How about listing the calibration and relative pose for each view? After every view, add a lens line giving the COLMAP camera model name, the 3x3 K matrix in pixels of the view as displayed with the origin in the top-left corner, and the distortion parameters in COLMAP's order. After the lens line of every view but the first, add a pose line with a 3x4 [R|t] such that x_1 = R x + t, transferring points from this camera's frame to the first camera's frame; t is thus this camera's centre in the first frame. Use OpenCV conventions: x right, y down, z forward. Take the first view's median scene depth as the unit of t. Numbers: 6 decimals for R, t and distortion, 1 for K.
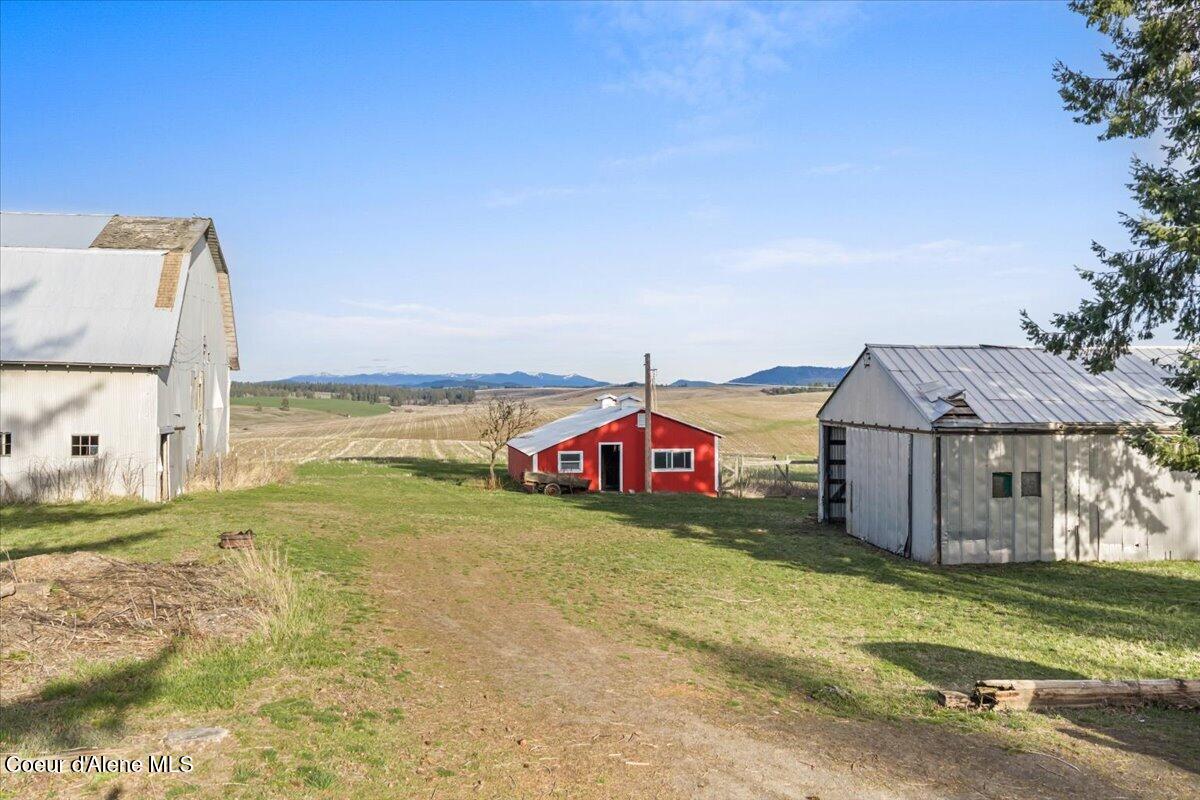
lens RADIAL K [[987.3, 0, 600.0], [0, 987.3, 400.0], [0, 0, 1]] dist [0.043804, 0.000208]
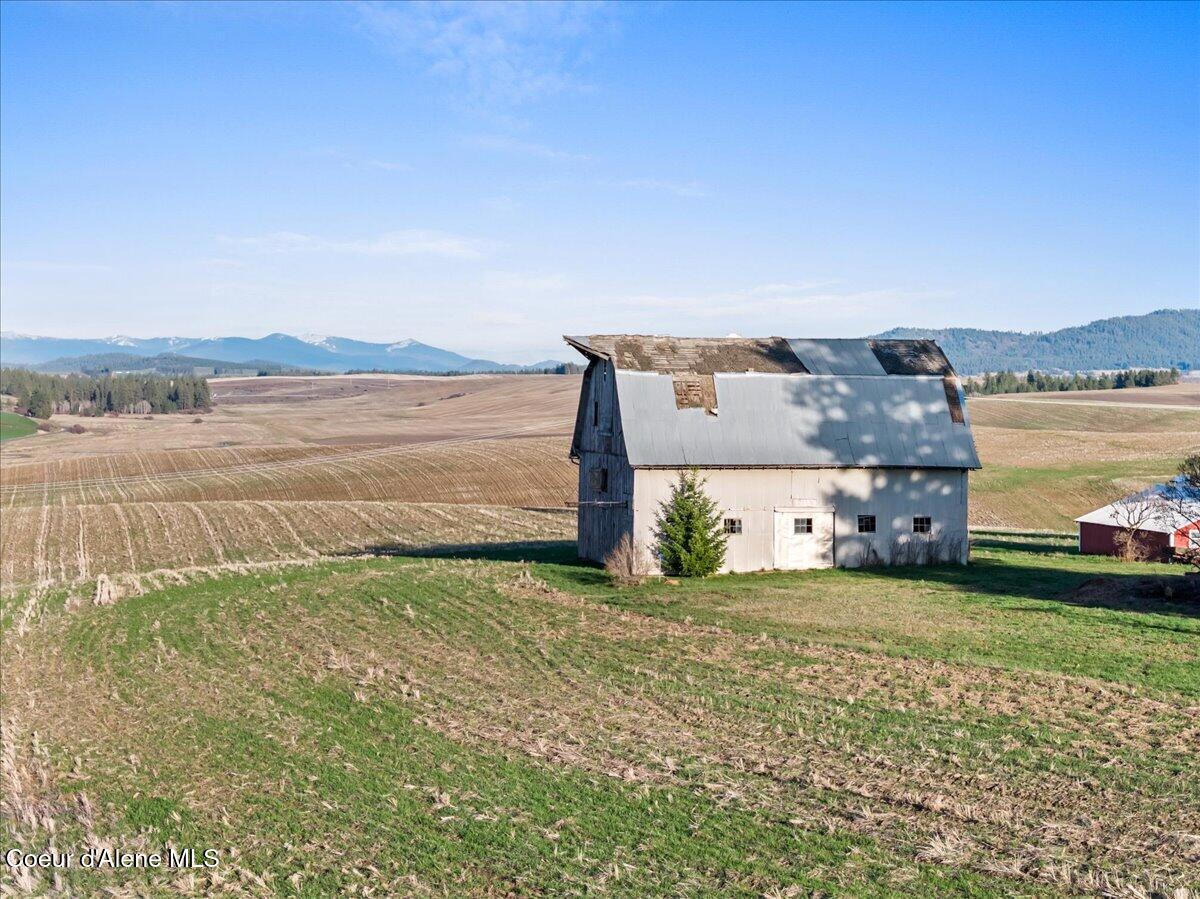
lens RADIAL K [[2362.4, 0, 600.0], [0, 2362.4, 449.5], [0, 0, 1]] dist [-0.250551, 1.353708]
pose [[0.998399, 0.007092, 0.056110, -0.905646], [-0.008198, 0.999776, 0.019507, -0.093354], [-0.055959, -0.019936, 0.998234, -1.756138]]
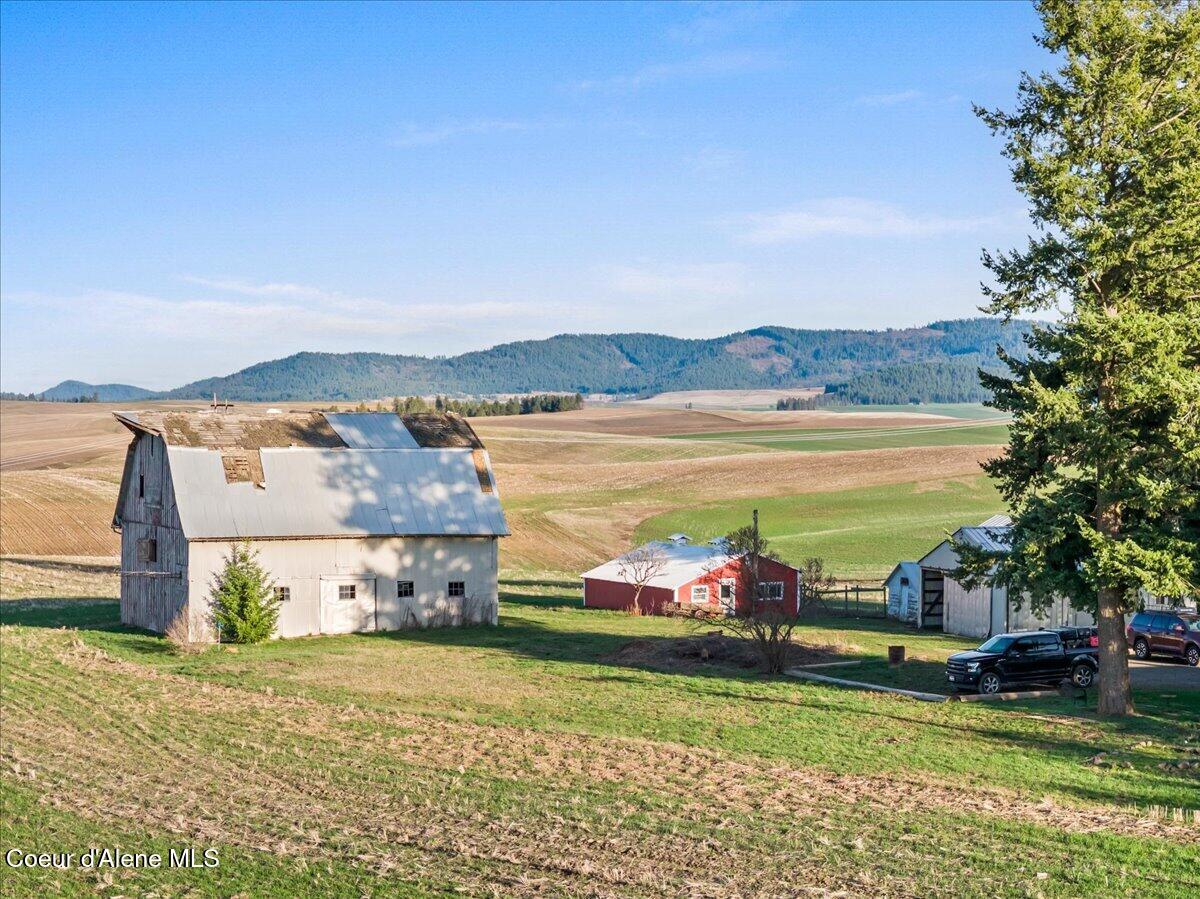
lens RADIAL K [[2362.4, 0, 600.0], [0, 2362.4, 449.5], [0, 0, 1]] dist [-0.250551, 1.353708]
pose [[0.952882, 0.001286, 0.303338, -1.085075], [-0.003875, 0.999961, 0.007934, -0.149060], [-0.303316, -0.008736, 0.952850, -1.884270]]
